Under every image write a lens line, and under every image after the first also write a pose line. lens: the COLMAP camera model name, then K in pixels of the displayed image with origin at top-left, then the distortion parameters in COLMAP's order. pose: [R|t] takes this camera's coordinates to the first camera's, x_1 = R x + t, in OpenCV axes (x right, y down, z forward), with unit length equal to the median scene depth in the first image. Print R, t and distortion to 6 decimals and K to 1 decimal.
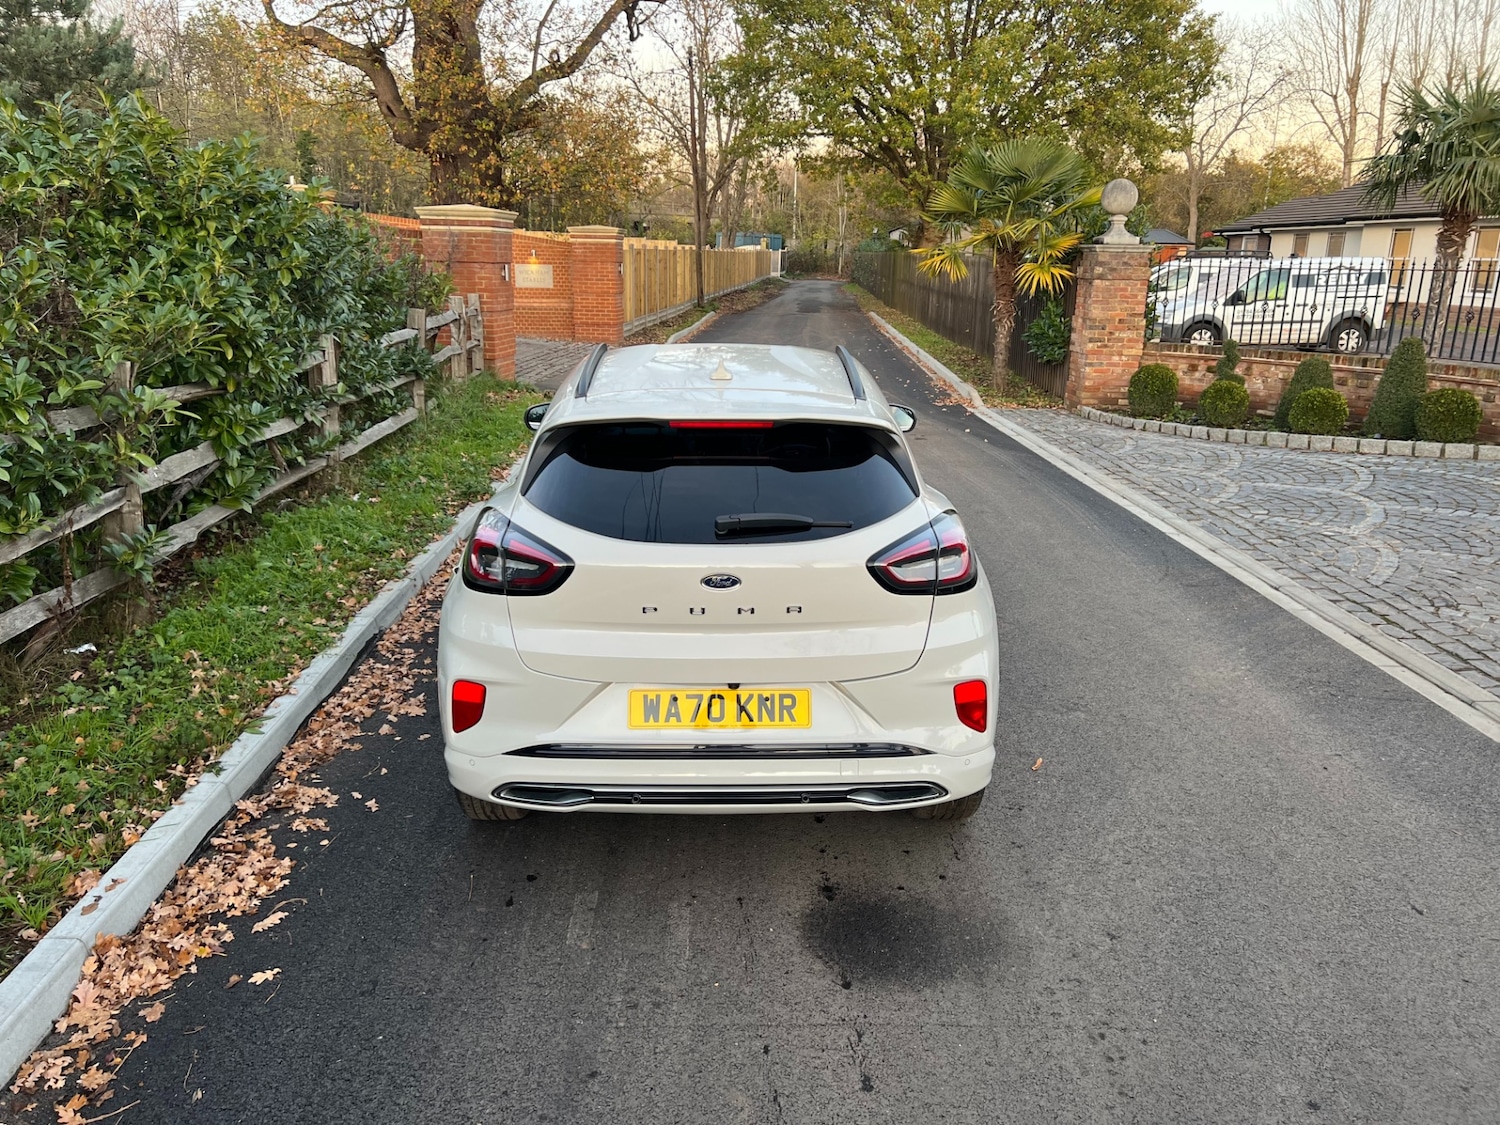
lens RADIAL K [[1148.4, 0, 749.2], [0, 1148.4, 545.3], [0, 0, 1]] dist [0.060469, -0.069836]
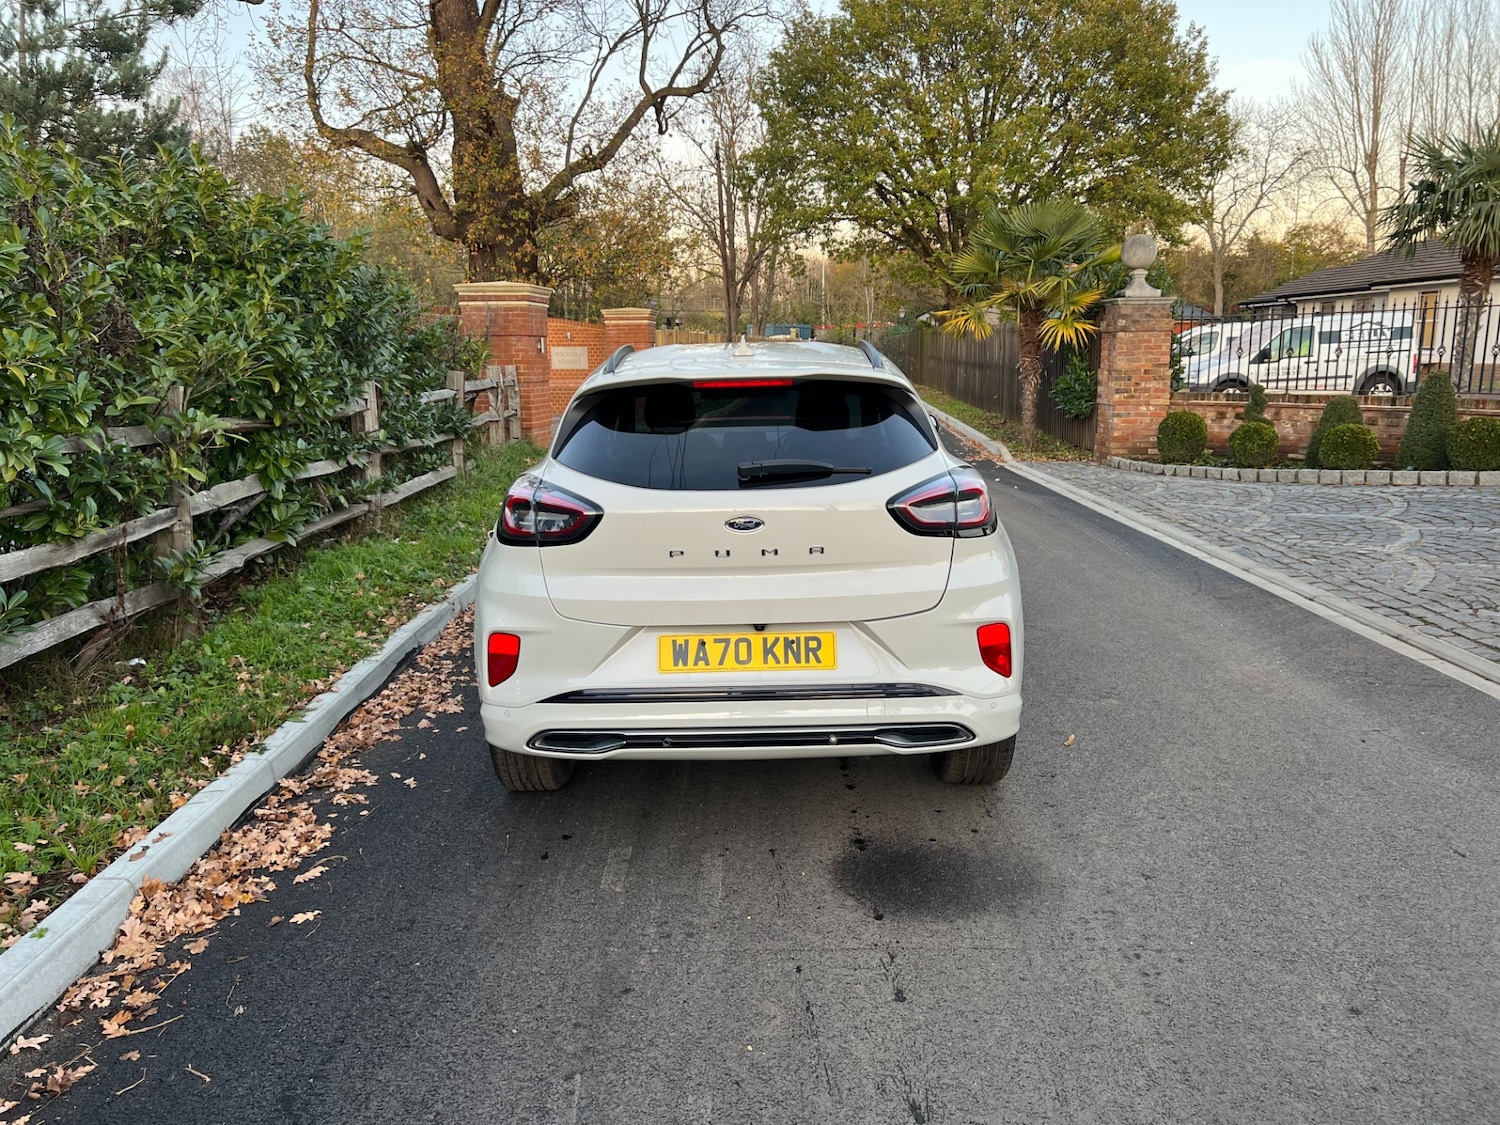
lens RADIAL K [[1148.4, 0, 749.2], [0, 1148.4, 545.3], [0, 0, 1]] dist [0.060469, -0.069836]
pose [[0.999224, -0.024320, -0.030977, 0.006368], [0.021786, 0.996583, -0.079670, 0.080040], [0.032809, 0.078933, 0.996340, -0.015336]]
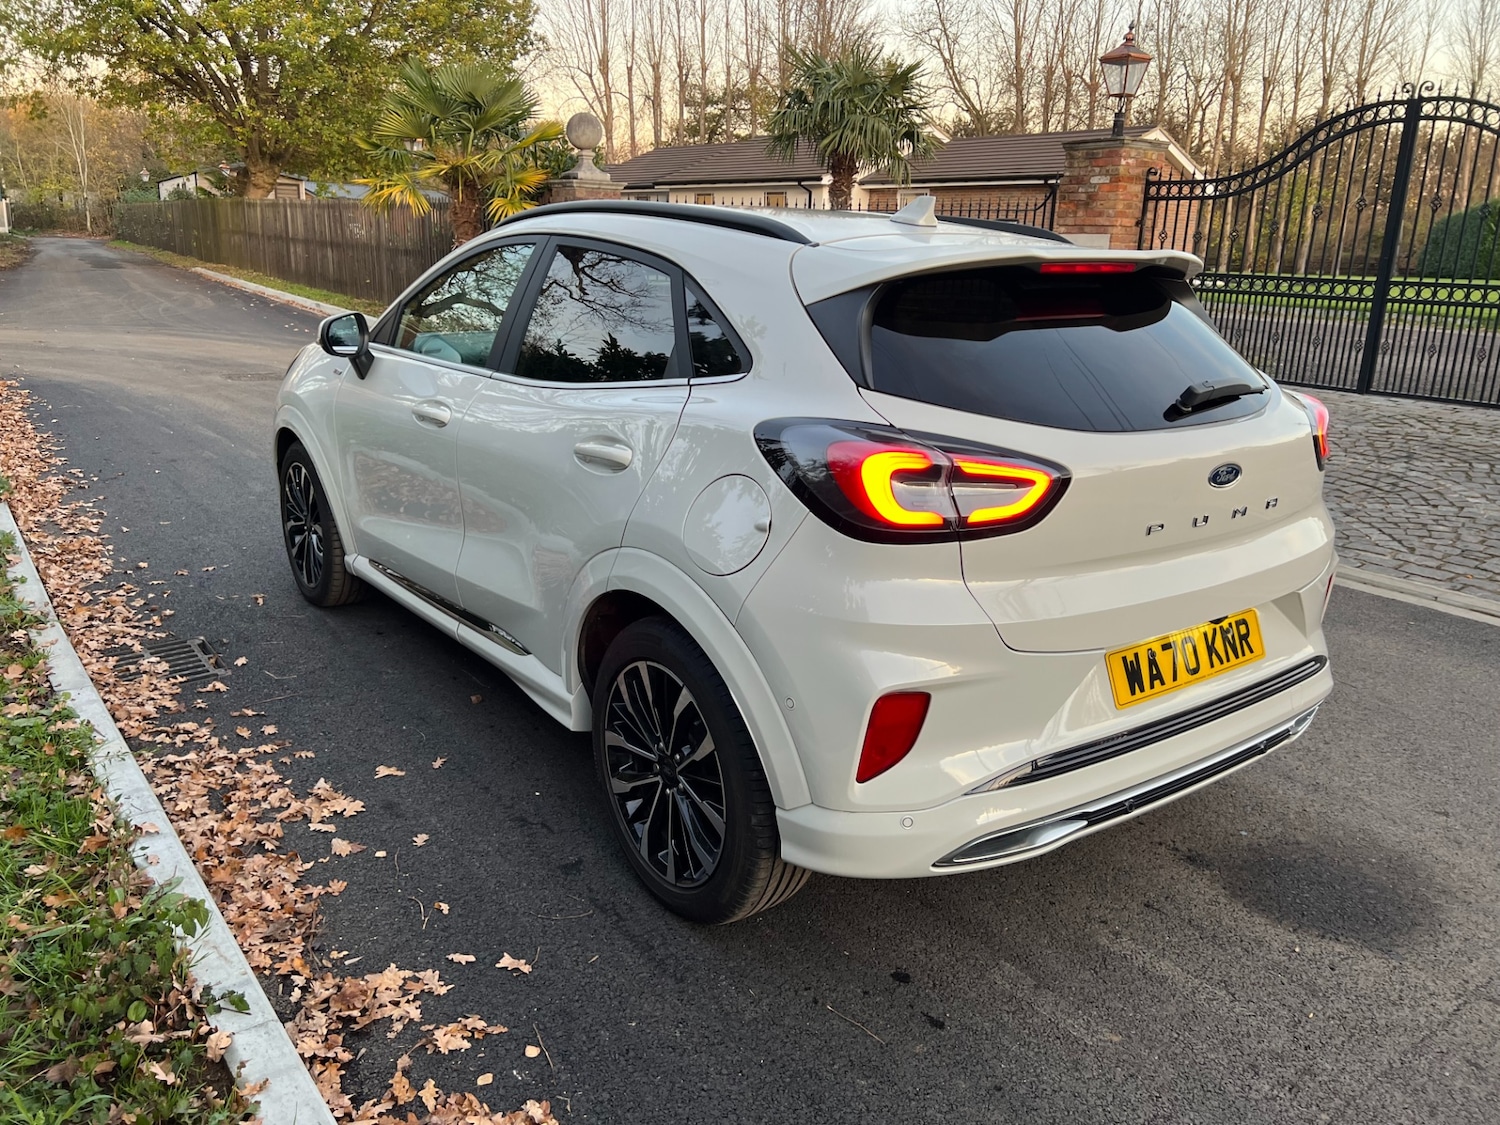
lens RADIAL K [[1141.5, 0, 757.0], [0, 1141.5, 545.1], [0, 0, 1]] dist [0.023482, -0.008074]
pose [[0.814992, -0.141538, 0.561921, -0.400561], [0.126069, 0.989792, 0.066464, -0.005796], [-0.565592, 0.016674, 0.824516, 0.346438]]
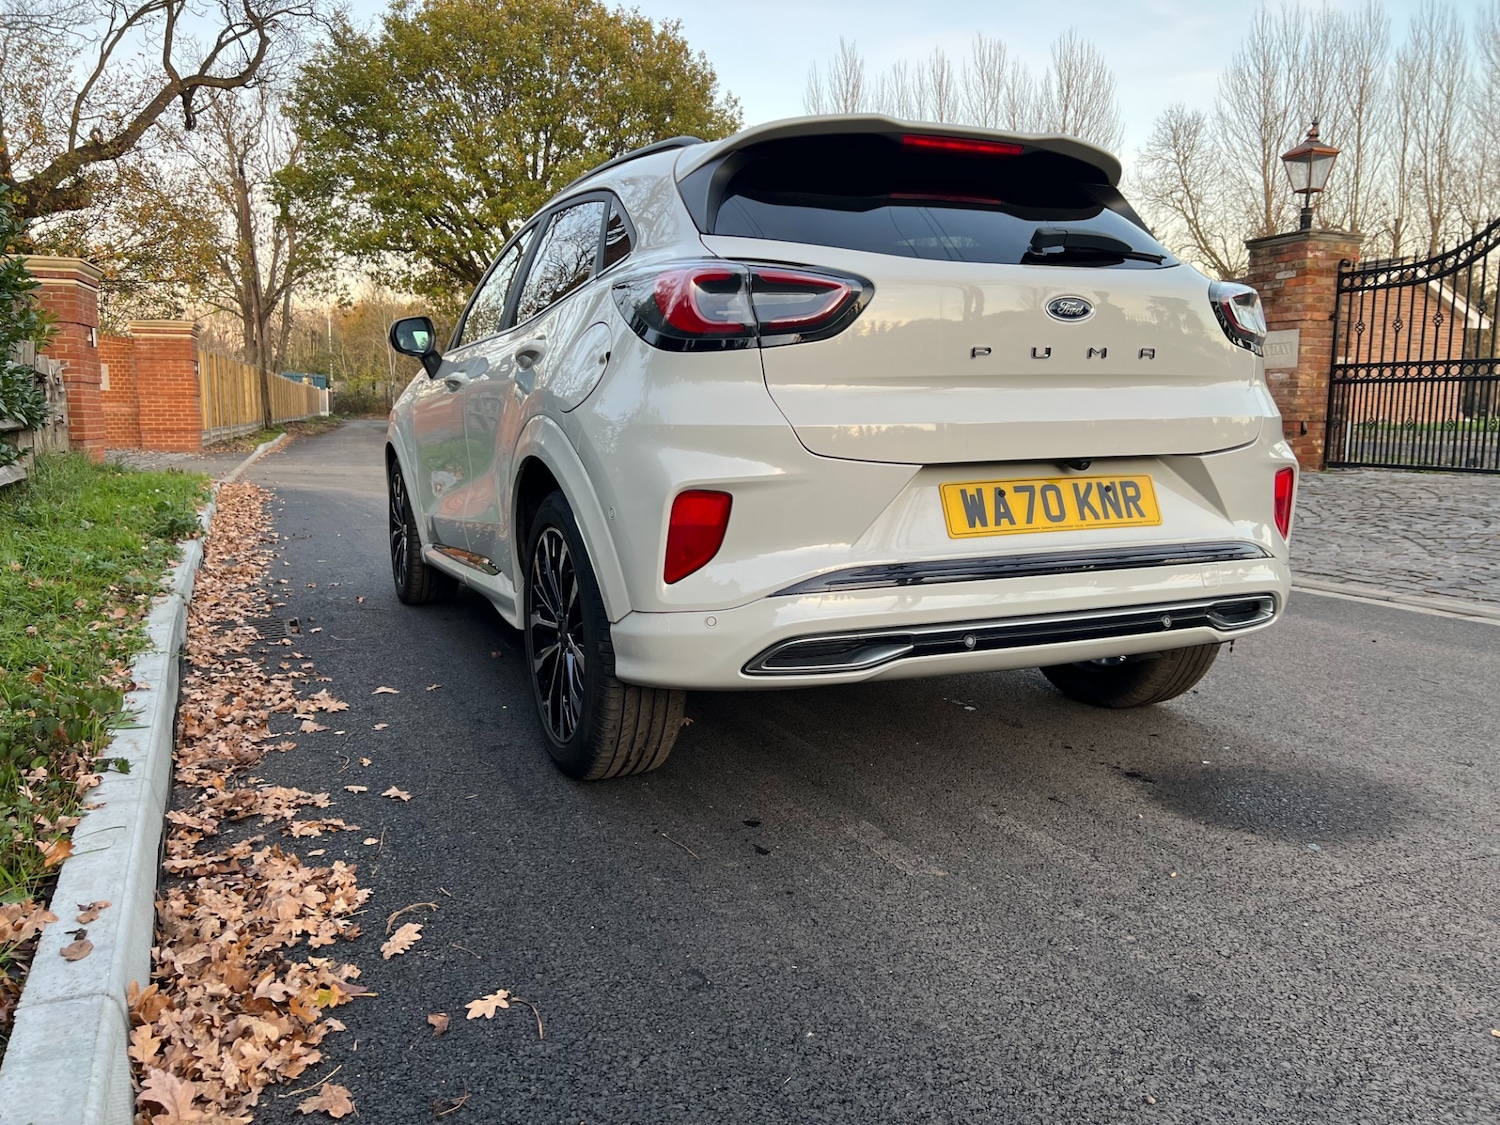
lens RADIAL K [[1139.8, 0, 748.7], [0, 1139.8, 556.1], [0, 0, 1]] dist [0.046519, -0.052395]
pose [[0.922066, -0.062808, 0.381902, -0.291408], [0.108219, 0.989226, -0.098596, 0.137991], [-0.371595, 0.132241, 0.918928, 0.266792]]
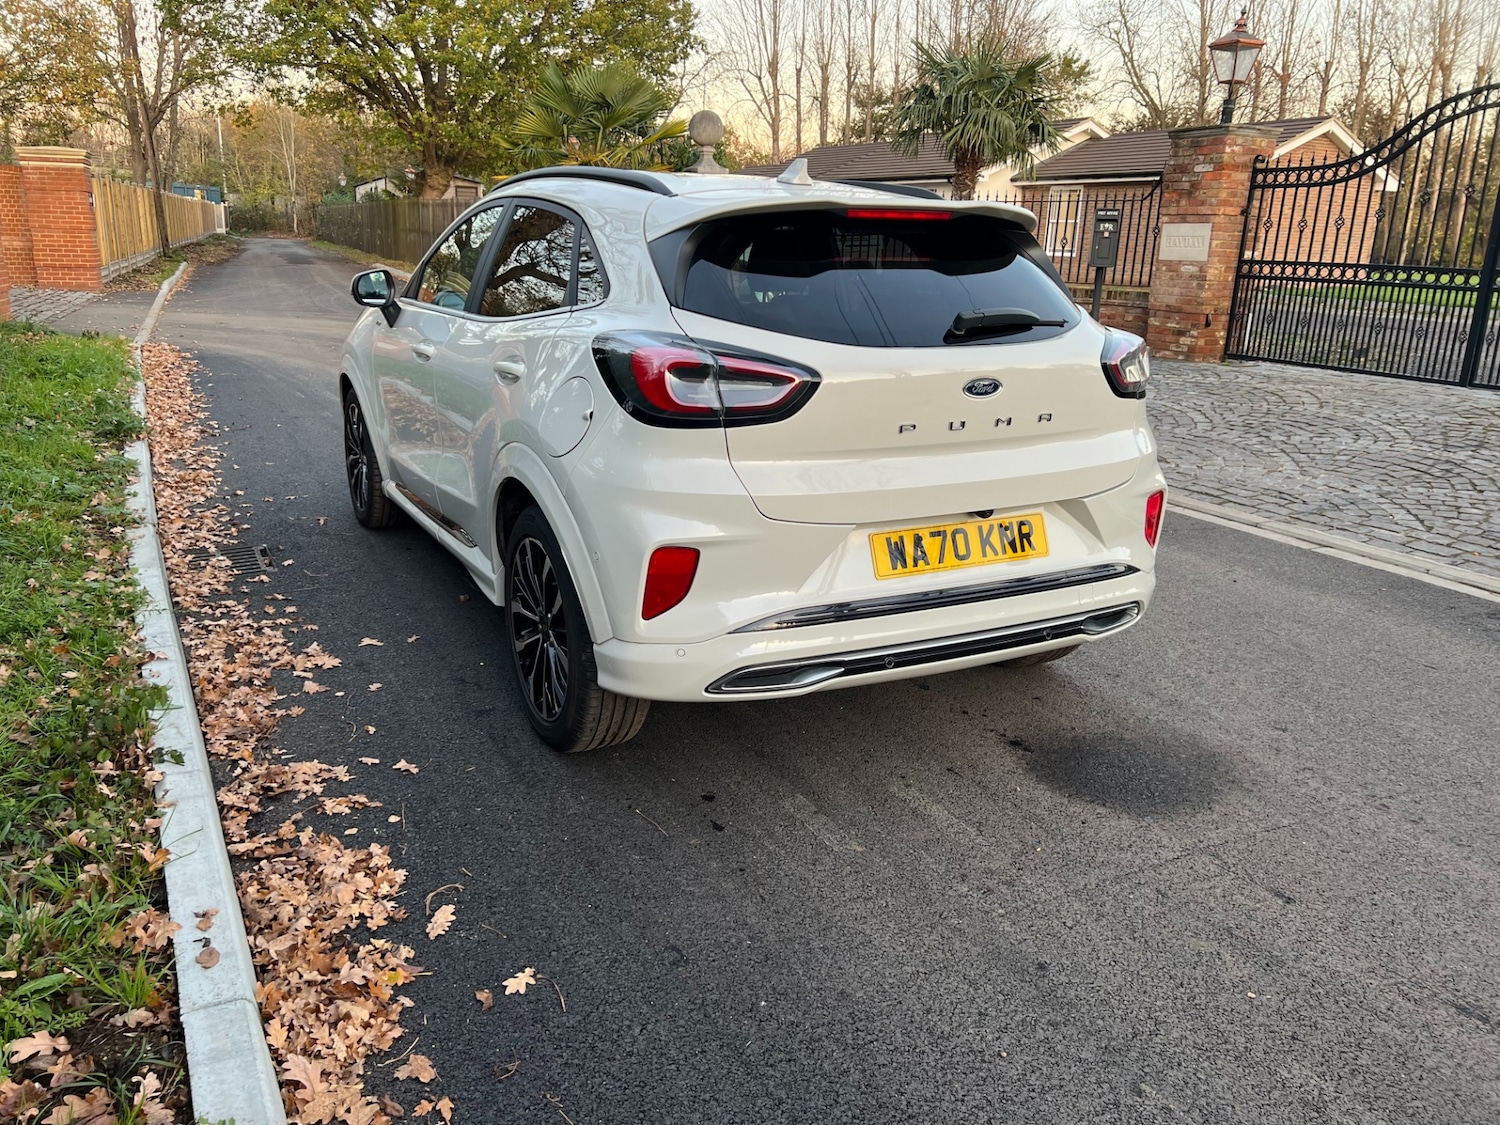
lens RADIAL K [[1139.7, 0, 750.9], [0, 1139.7, 555.8], [0, 0, 1]] dist [0.051959, -0.059897]
pose [[0.893439, -0.109690, 0.435585, -0.333085], [0.094663, 0.993926, 0.056127, 0.054510], [-0.439096, -0.008912, 0.898396, 0.191565]]
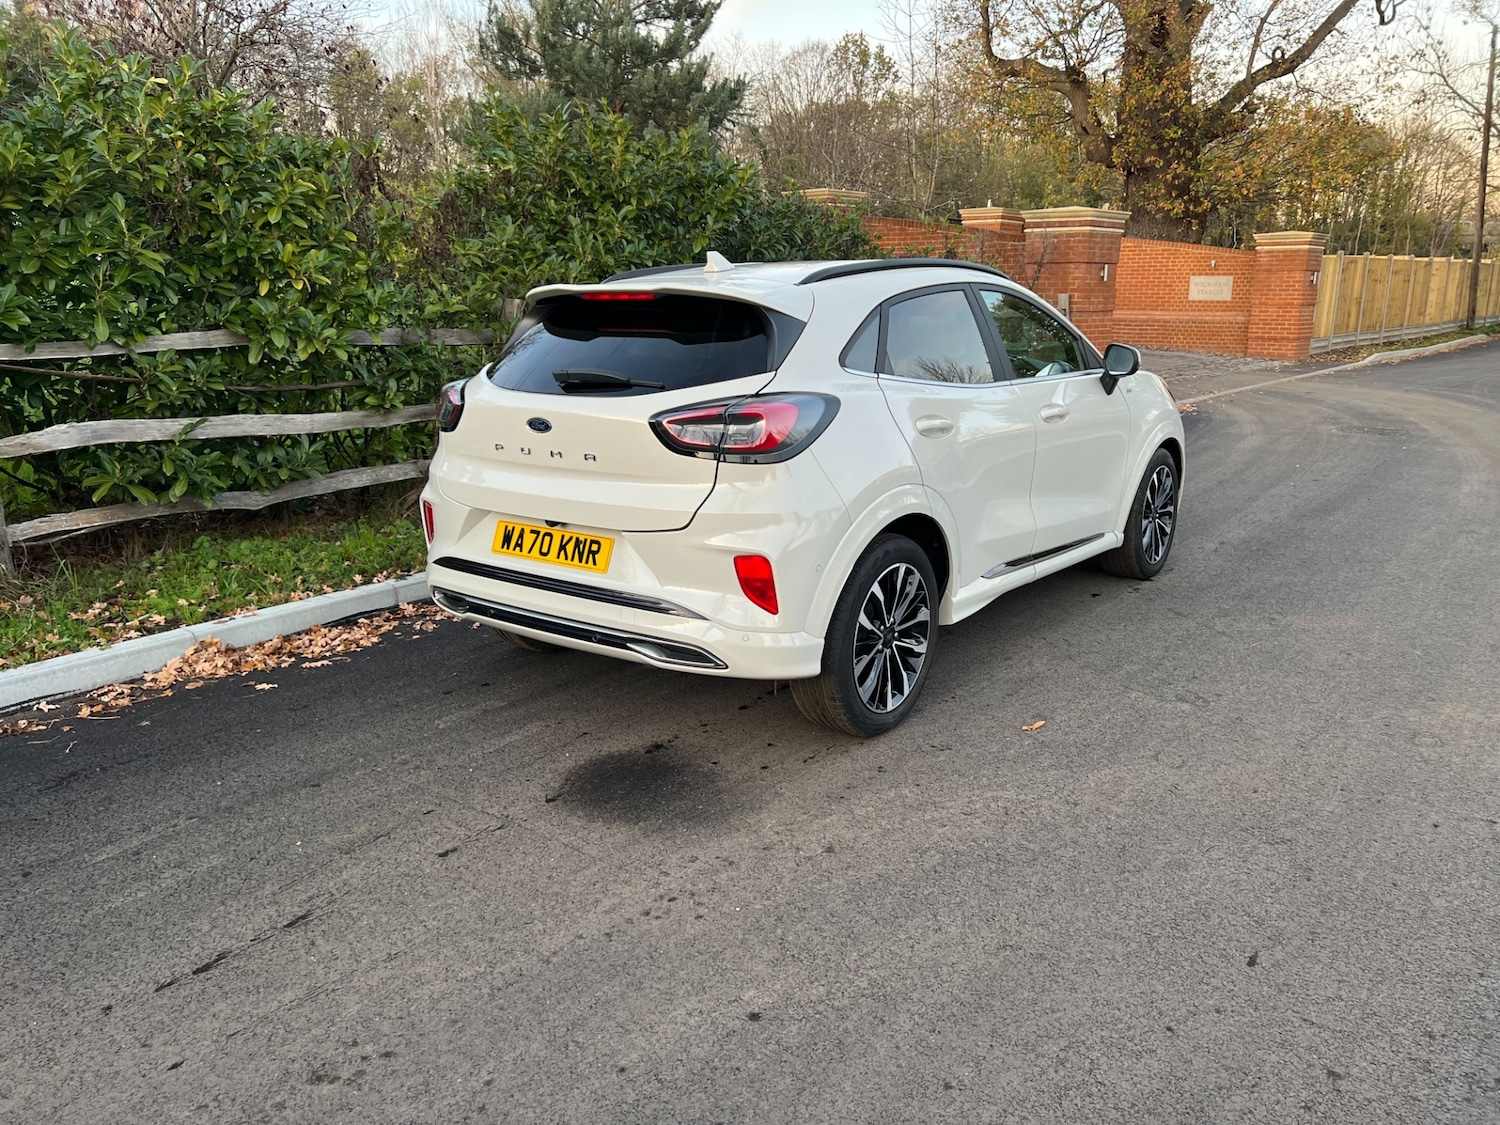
lens RADIAL K [[1135.0, 0, 752.3], [0, 1135.0, 562.9], [0, 0, 1]] dist [0.067206, -0.072120]
pose [[0.786635, 0.130882, -0.603386, 0.493765], [-0.140880, 0.989542, 0.030978, 0.060319], [0.601131, 0.060636, 0.796847, 0.149928]]
